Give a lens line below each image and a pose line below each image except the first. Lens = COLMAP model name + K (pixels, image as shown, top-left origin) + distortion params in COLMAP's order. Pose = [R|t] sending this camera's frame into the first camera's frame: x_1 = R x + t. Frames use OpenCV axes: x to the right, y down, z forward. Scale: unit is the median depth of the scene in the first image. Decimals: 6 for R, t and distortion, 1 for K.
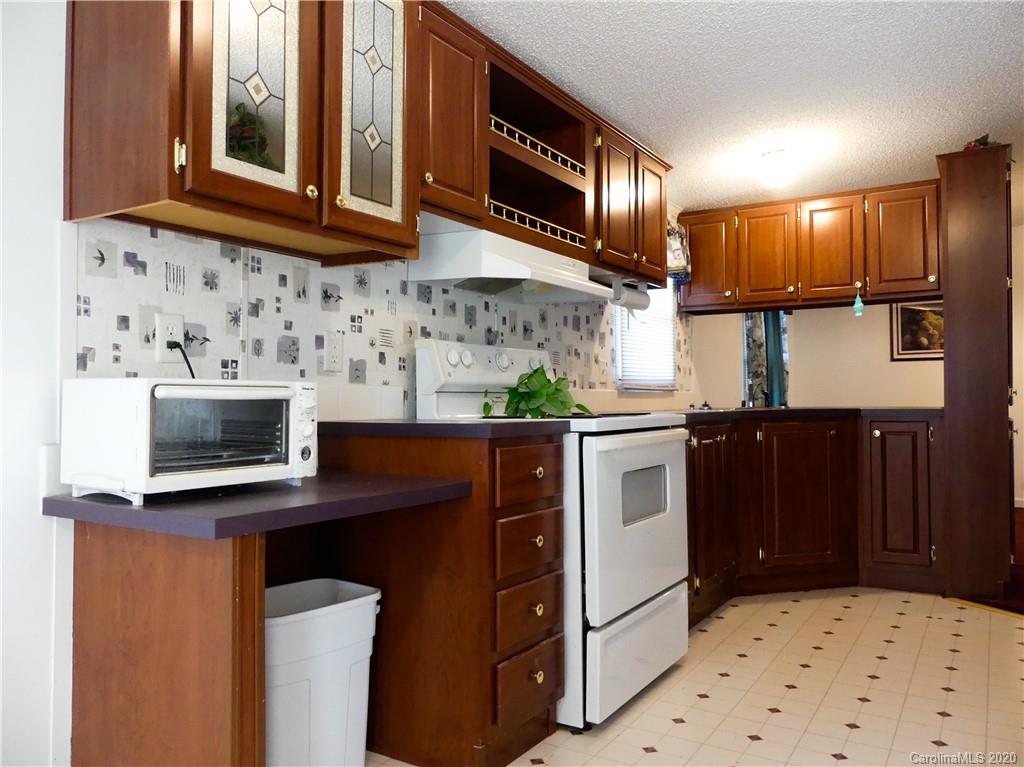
lens RADIAL K [[786.3, 0, 524.8], [0, 786.3, 383.4], [0, 0, 1]] dist [-0.009346, 0.009274]
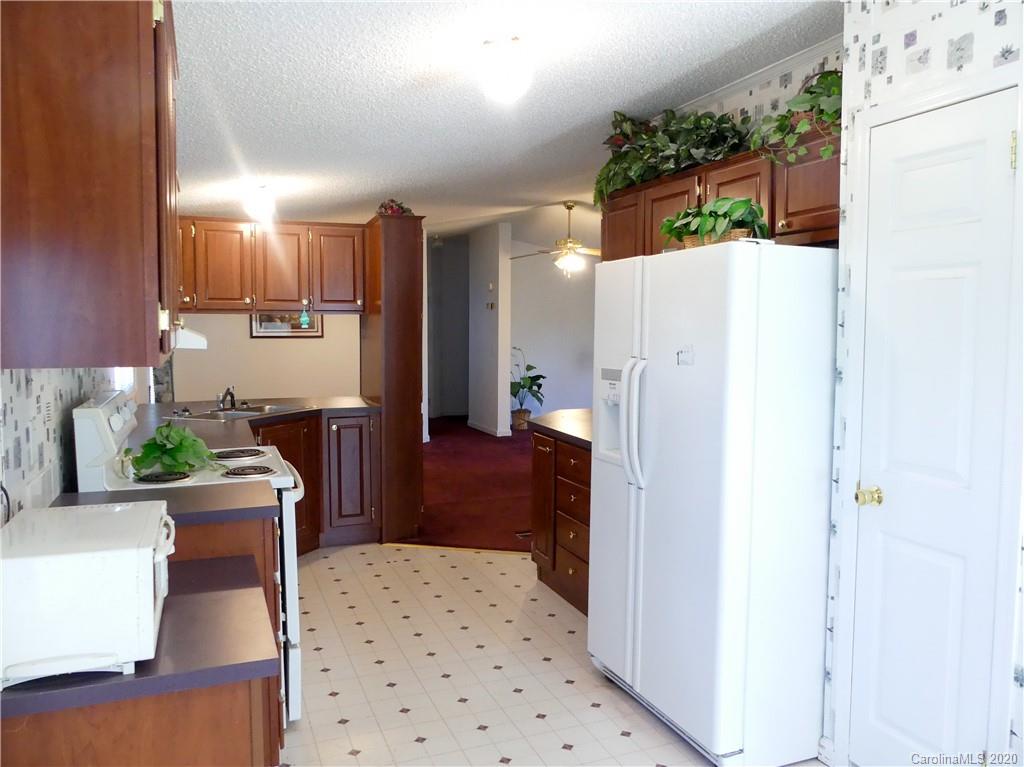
lens RADIAL K [[786.3, 0, 524.8], [0, 786.3, 383.4], [0, 0, 1]] dist [-0.009346, 0.009274]
pose [[0.585294, -0.053215, 0.809073, -0.585597], [-0.027124, 0.996000, 0.085131, -0.183746], [-0.810367, -0.071772, 0.581510, 0.024542]]
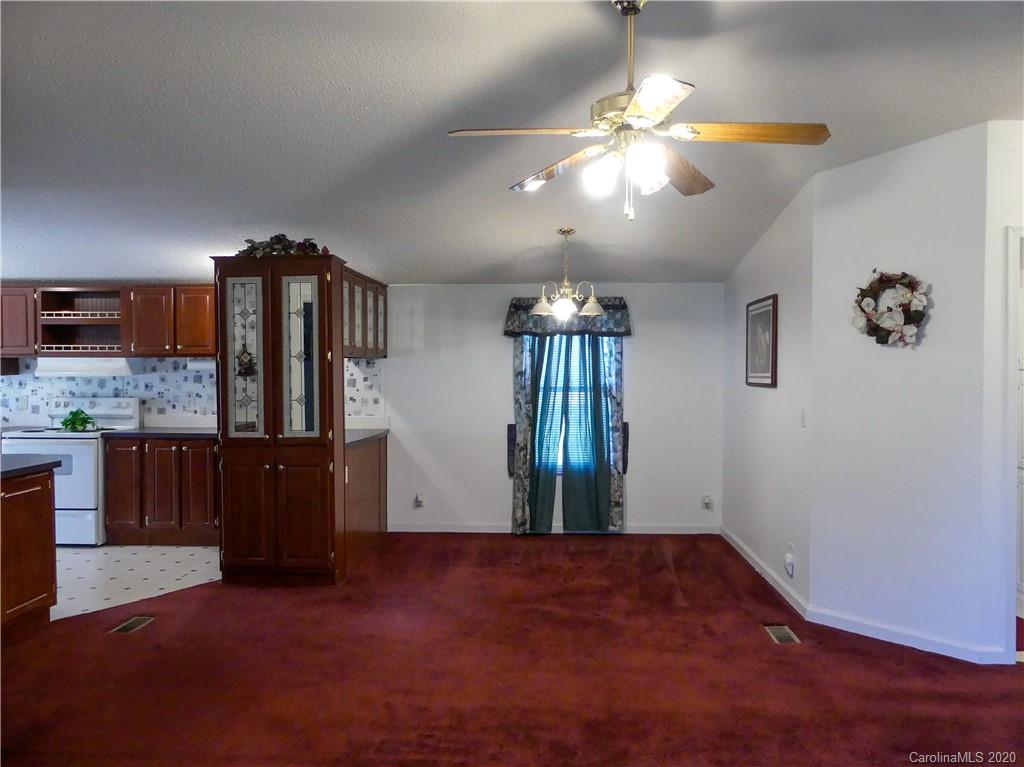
lens RADIAL K [[786.3, 0, 524.8], [0, 786.3, 383.4], [0, 0, 1]] dist [-0.009346, 0.009274]
pose [[0.477054, 0.013589, -0.878769, 2.758446], [0.013322, 0.999654, 0.022690, -0.132116], [0.878773, -0.022532, 0.476708, 1.072836]]
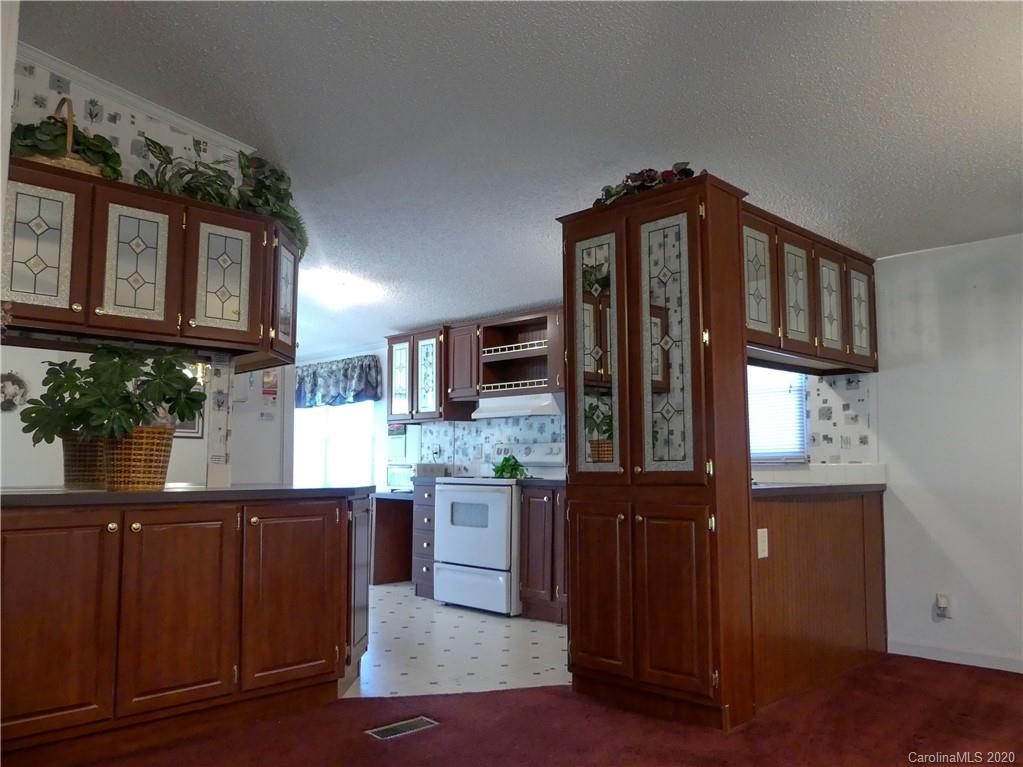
lens RADIAL K [[803.9, 0, 511.5], [0, 803.9, 383.5], [0, 0, 1]] dist [-0.033893, 0.000121]
pose [[-0.245777, -0.098454, -0.964314, 2.099638], [0.013263, 0.994394, -0.104906, 0.017204], [0.969236, -0.038573, -0.243093, 1.543863]]
